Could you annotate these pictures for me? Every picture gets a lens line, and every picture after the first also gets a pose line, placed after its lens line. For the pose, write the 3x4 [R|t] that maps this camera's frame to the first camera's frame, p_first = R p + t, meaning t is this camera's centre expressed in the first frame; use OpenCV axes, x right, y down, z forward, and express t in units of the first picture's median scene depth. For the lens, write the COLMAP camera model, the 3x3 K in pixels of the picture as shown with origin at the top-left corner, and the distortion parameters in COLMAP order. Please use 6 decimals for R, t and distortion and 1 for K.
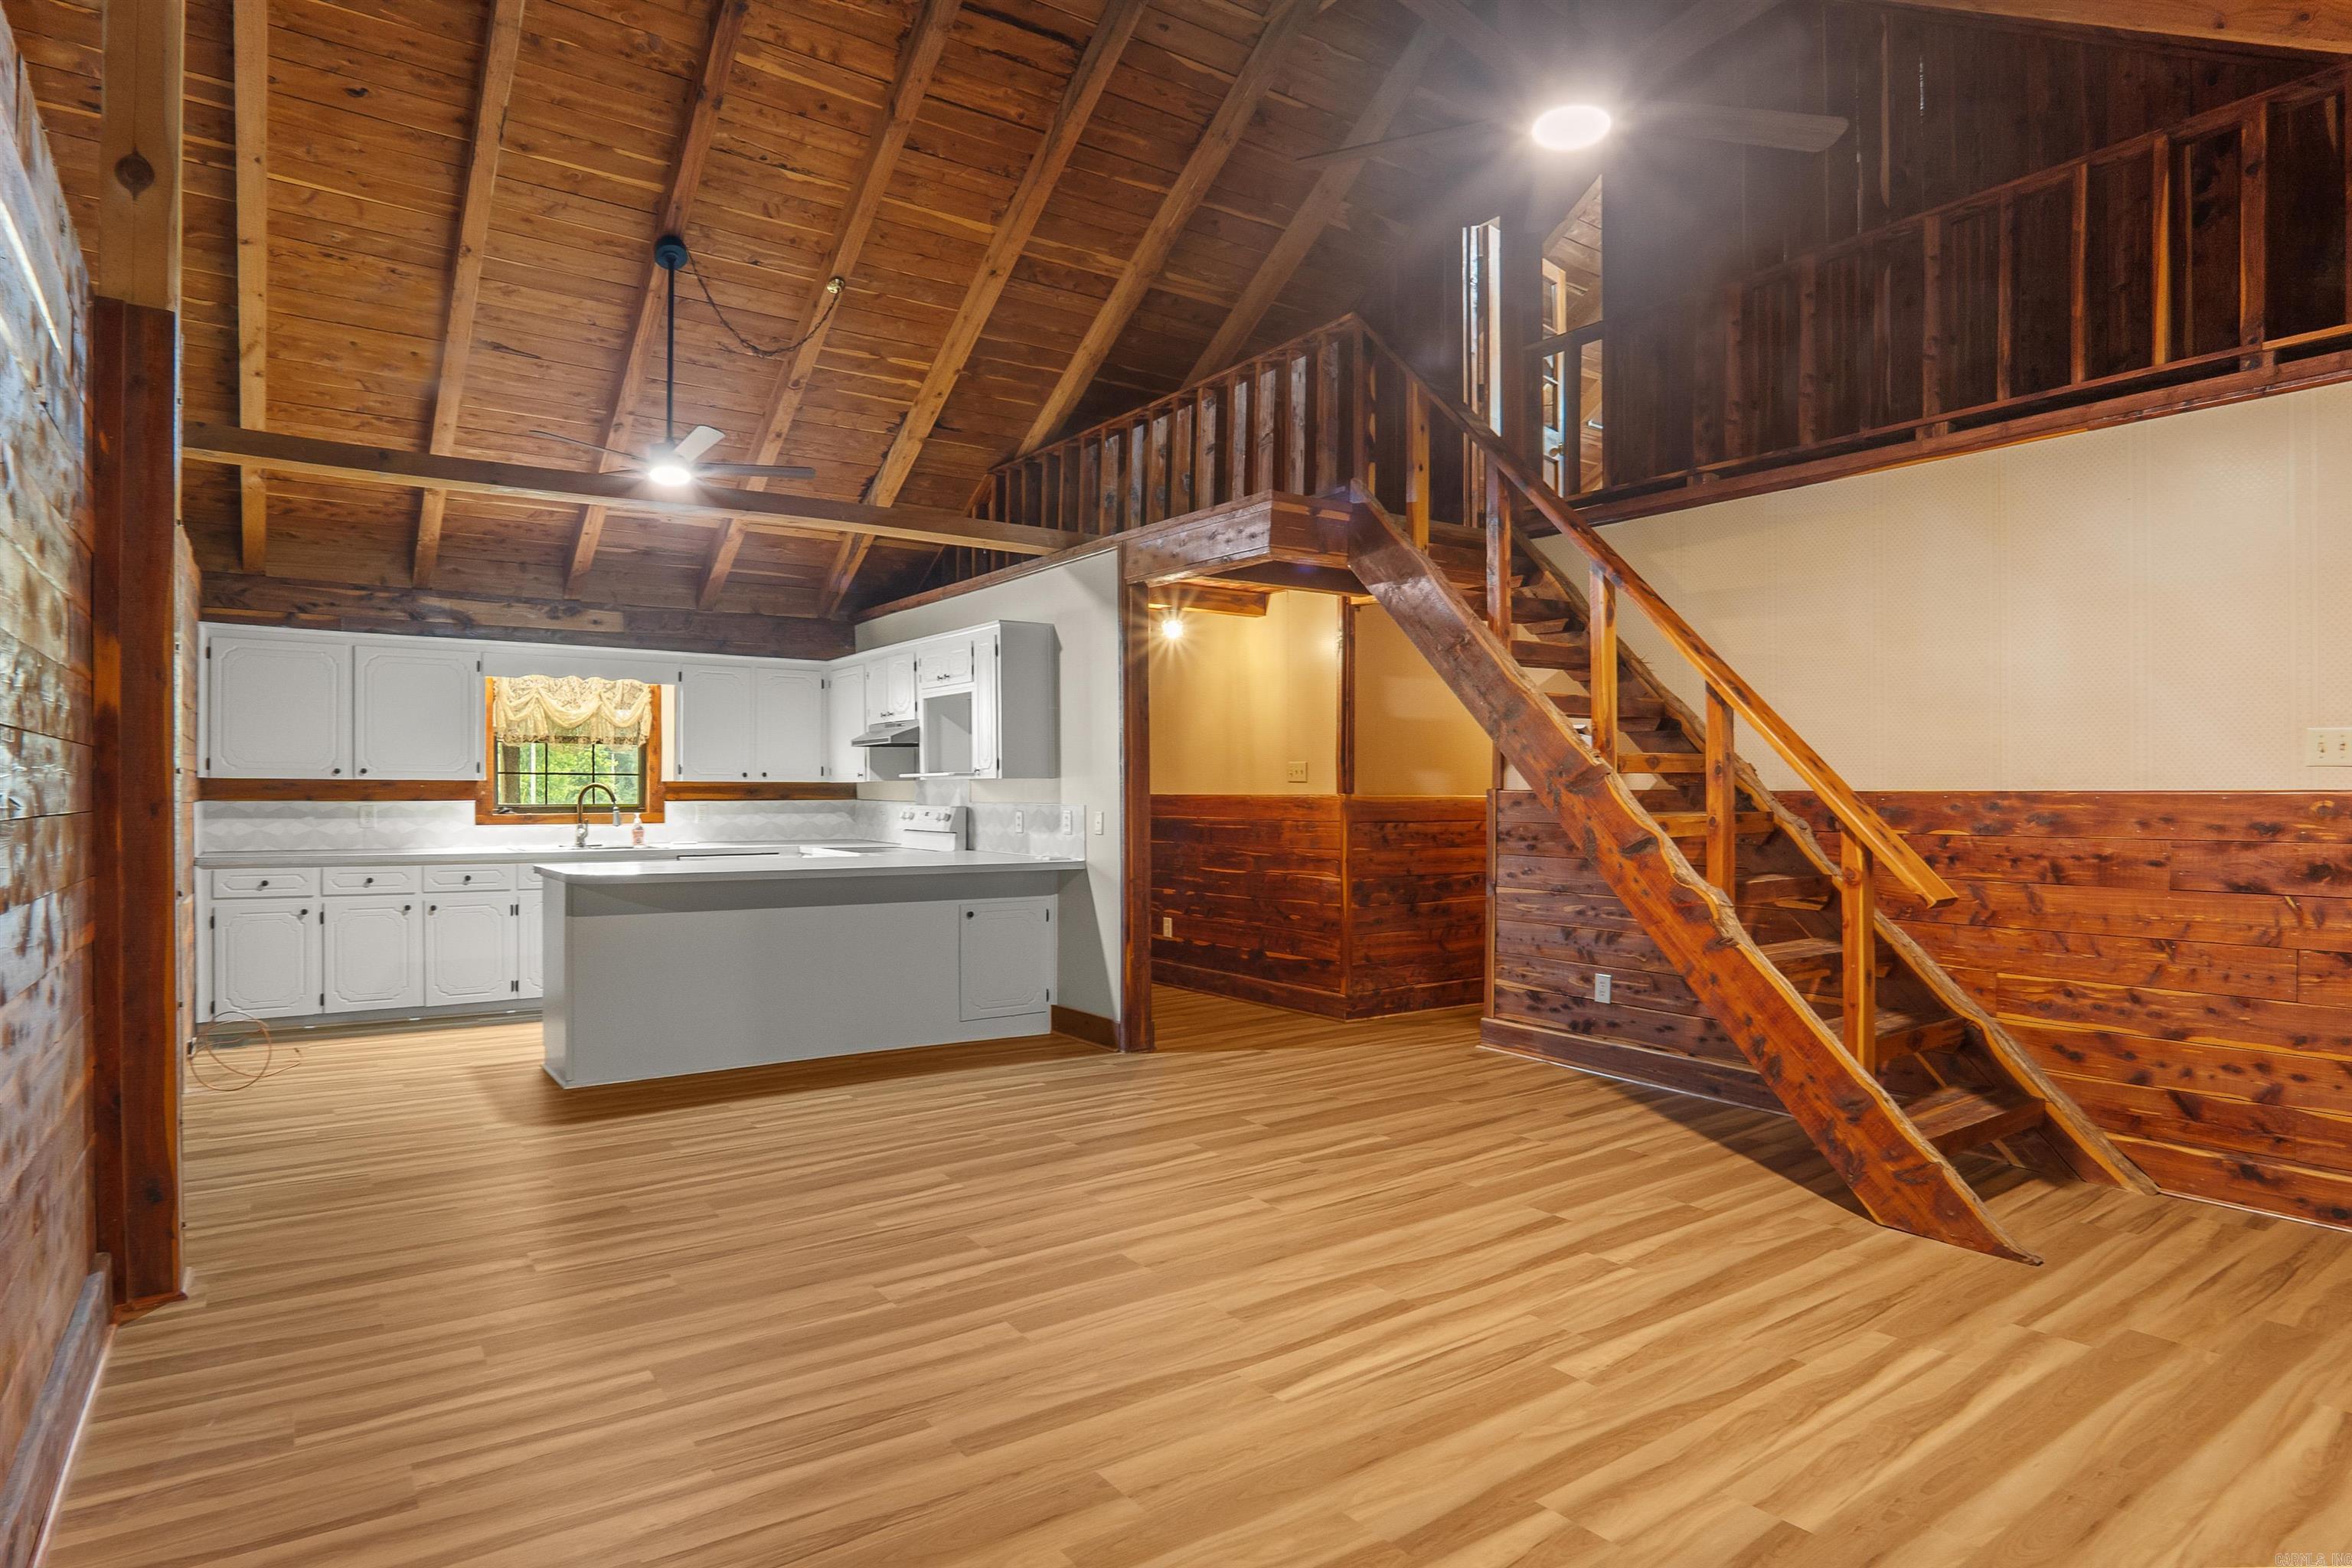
lens RADIAL K [[1264.0, 0, 1176.0], [0, 1264.0, 800.5], [0, 0, 1]] dist [-0.034327, 0.011358]
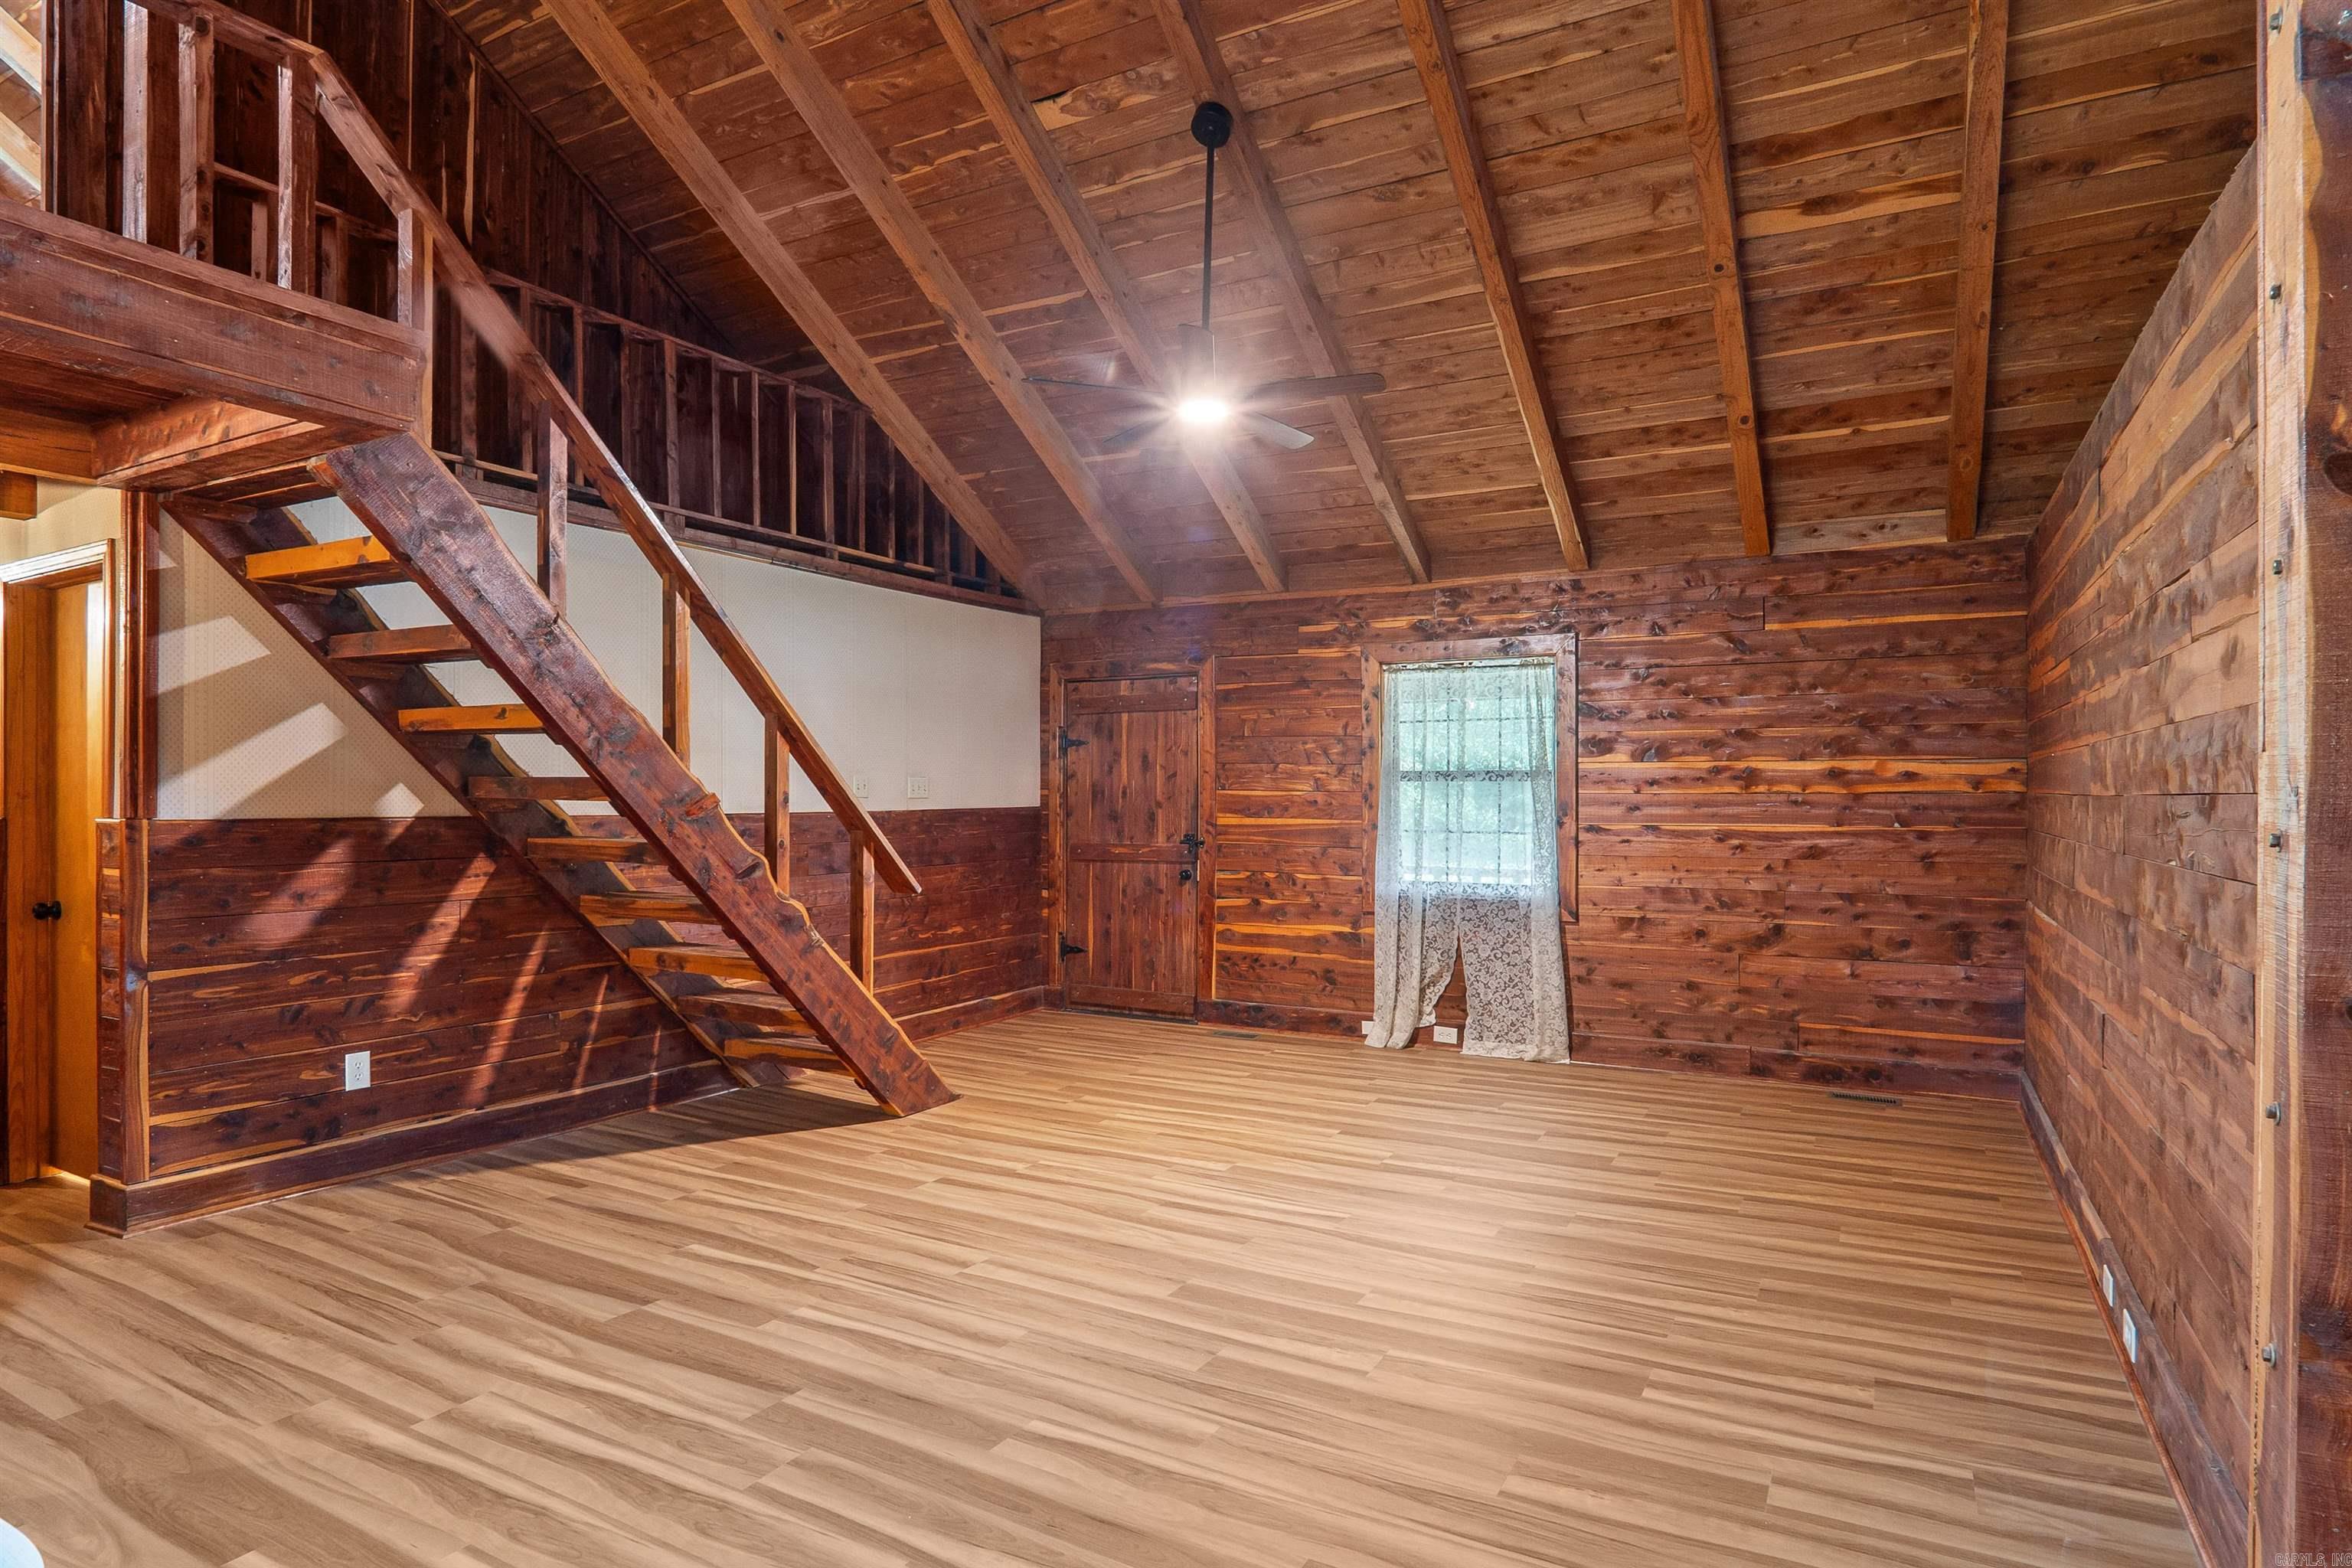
lens RADIAL K [[1264.0, 0, 1198.9], [0, 1264.0, 796.4], [0, 0, 1]] dist [-0.034327, 0.011358]
pose [[-0.434834, -0.004008, 0.900502, -0.494769], [0.002607, 0.999980, 0.005710, -0.020621], [-0.900507, 0.004831, -0.434815, 0.735561]]
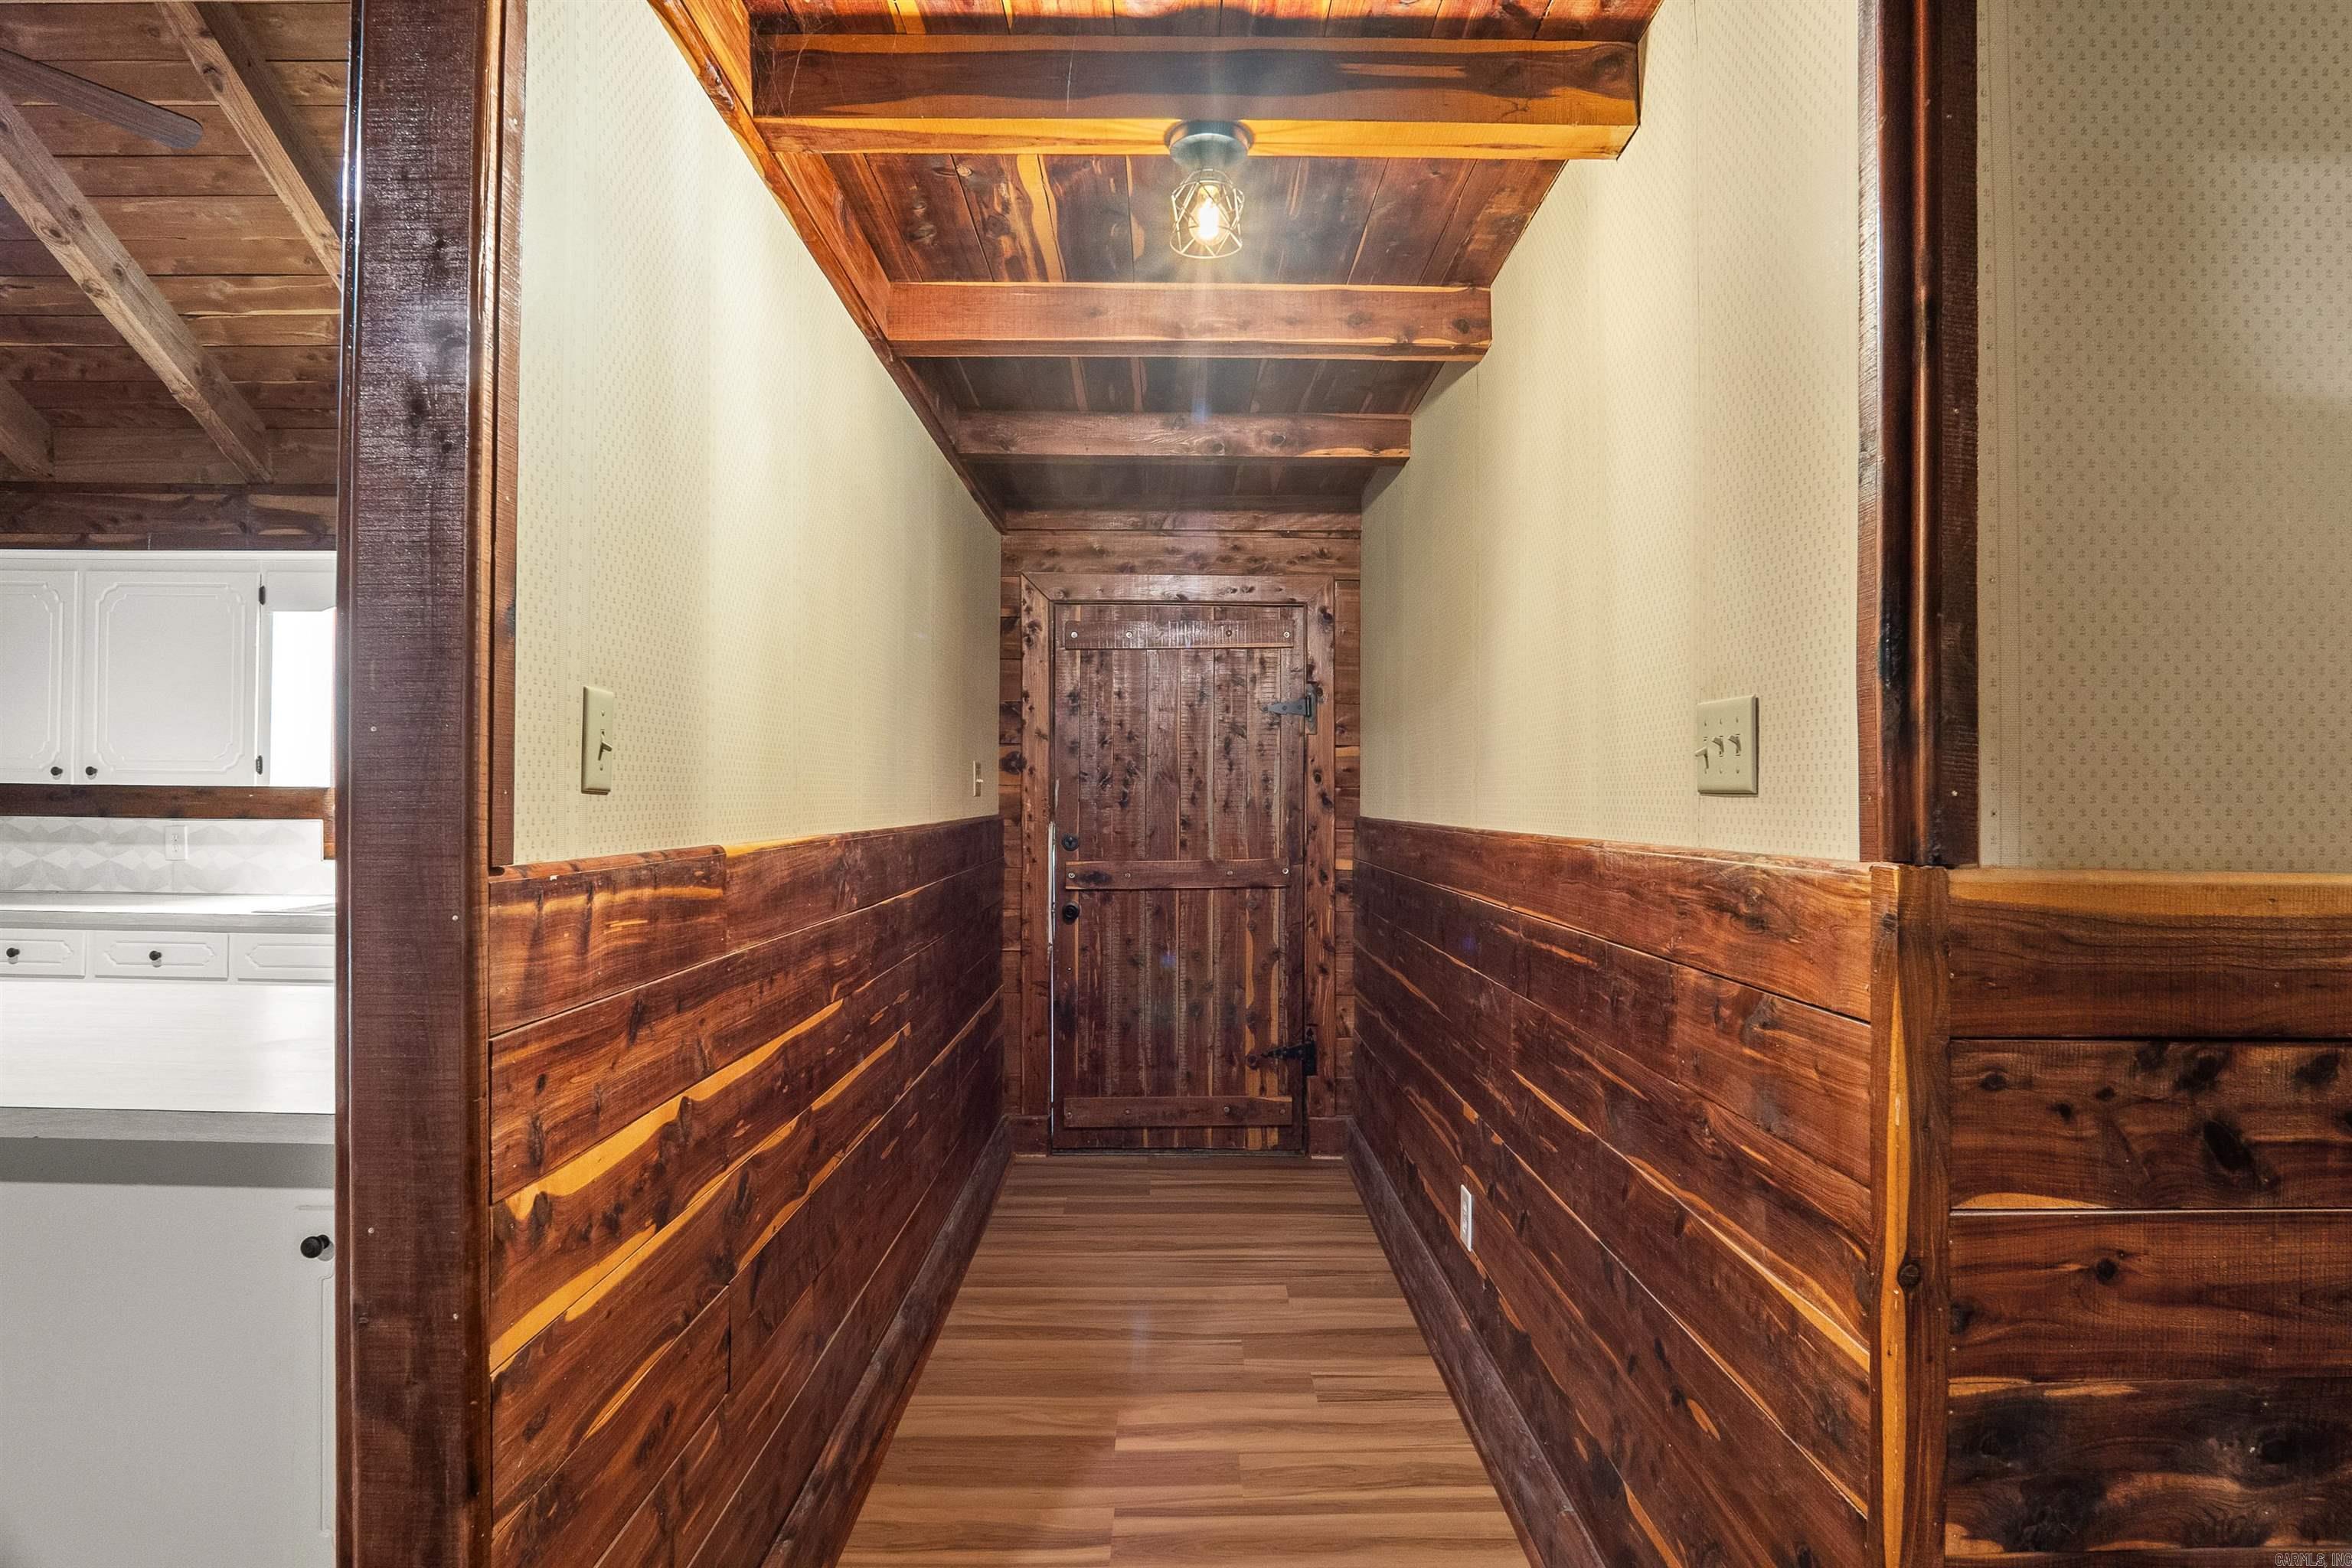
lens RADIAL K [[1264.0, 0, 1185.6], [0, 1264.0, 789.5], [0, 0, 1]] dist [-0.034327, 0.011358]
pose [[0.819060, 0.000687, -0.573707, 0.158716], [-0.009359, 0.999882, -0.012164, -0.012717], [0.573632, 0.015333, 0.818970, 0.853663]]
